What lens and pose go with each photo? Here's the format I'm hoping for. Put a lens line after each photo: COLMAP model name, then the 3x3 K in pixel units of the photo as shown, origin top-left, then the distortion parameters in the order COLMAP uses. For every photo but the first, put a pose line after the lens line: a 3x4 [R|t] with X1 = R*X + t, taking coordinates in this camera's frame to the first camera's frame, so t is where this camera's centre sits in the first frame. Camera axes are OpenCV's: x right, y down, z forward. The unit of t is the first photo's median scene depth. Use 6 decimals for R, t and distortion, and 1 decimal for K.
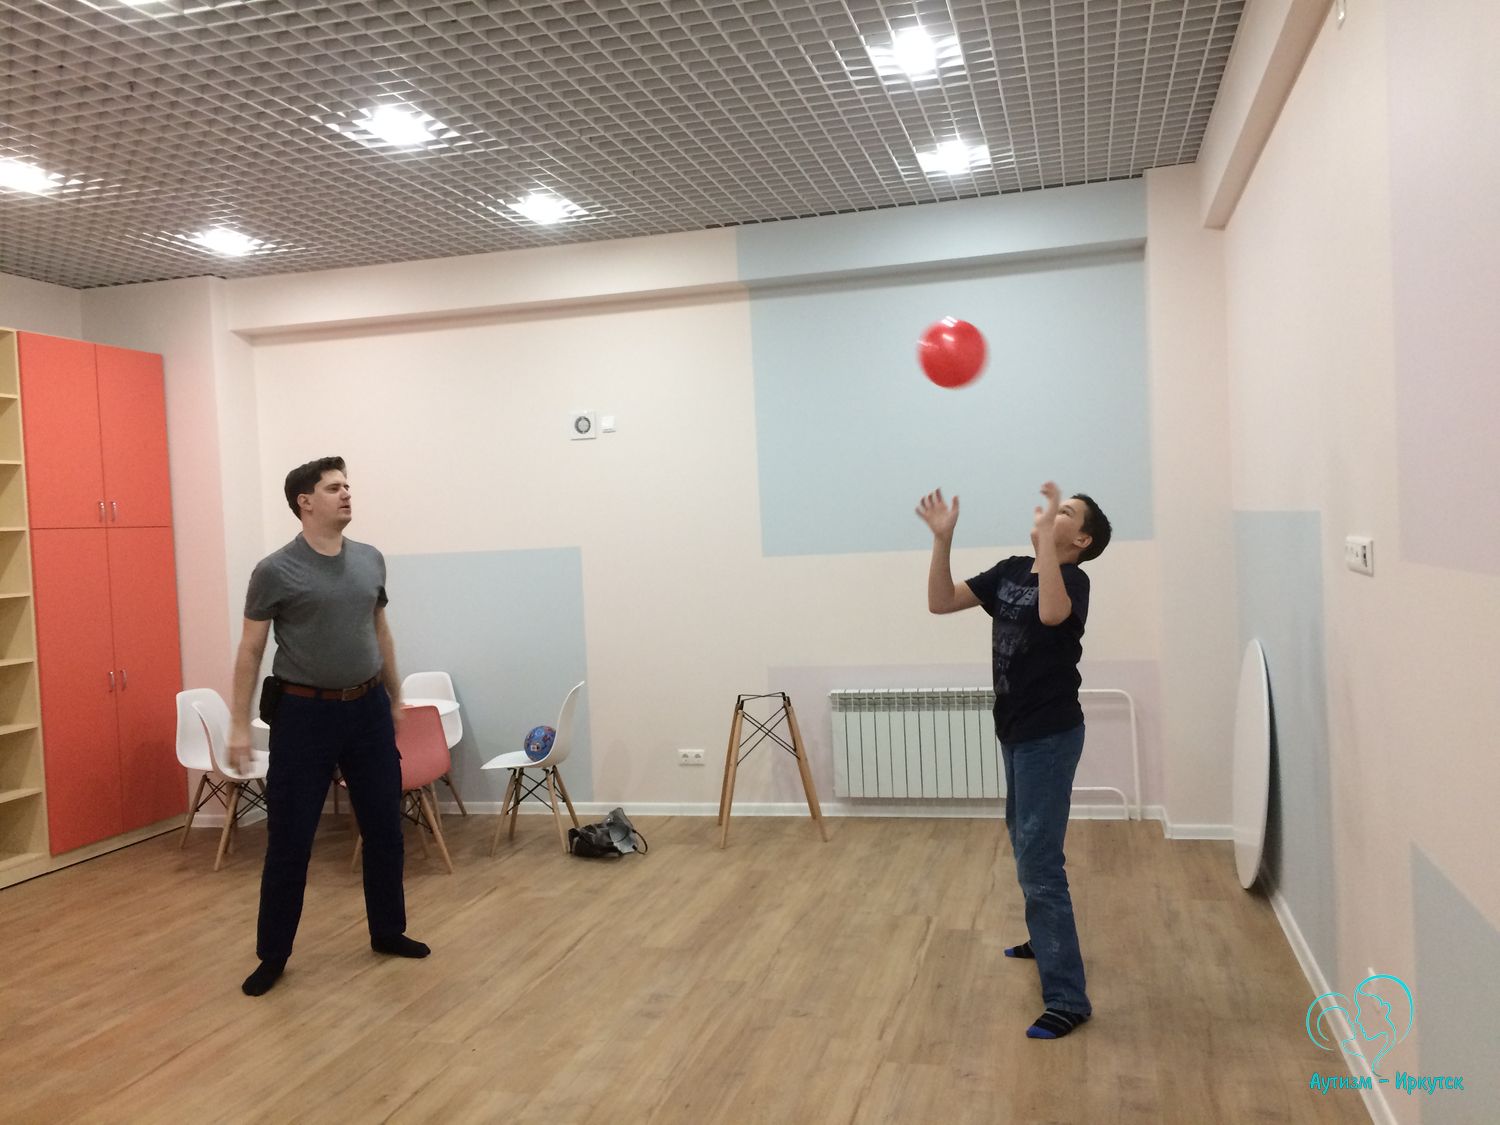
lens RADIAL K [[1653.8, 0, 924.3], [0, 1653.8, 566.3], [0, 0, 1]] dist [0.067661, -0.002952]
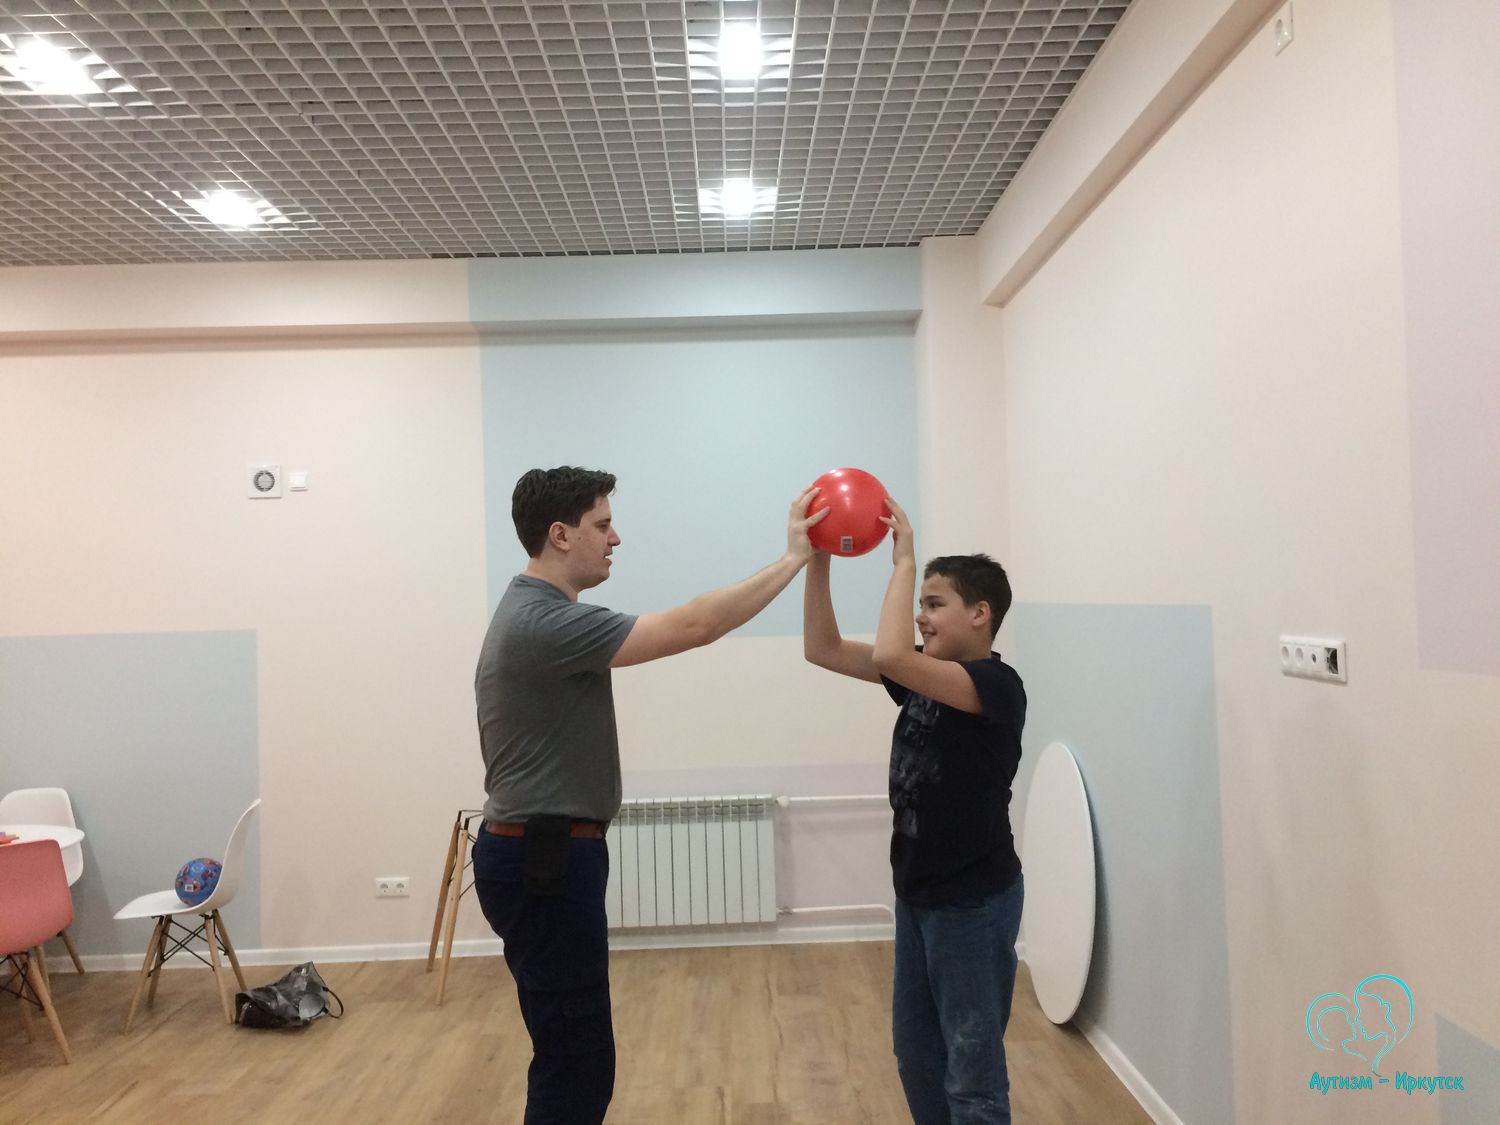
lens RADIAL K [[1231.2, 0, 739.3], [0, 1231.2, 568.5], [0, 0, 1]] dist [0.074094, -0.095689]
pose [[0.961908, 0.028392, 0.271893, -0.152608], [-0.012524, 0.998125, -0.059922, -0.008543], [-0.273085, 0.054234, 0.960460, 0.365195]]
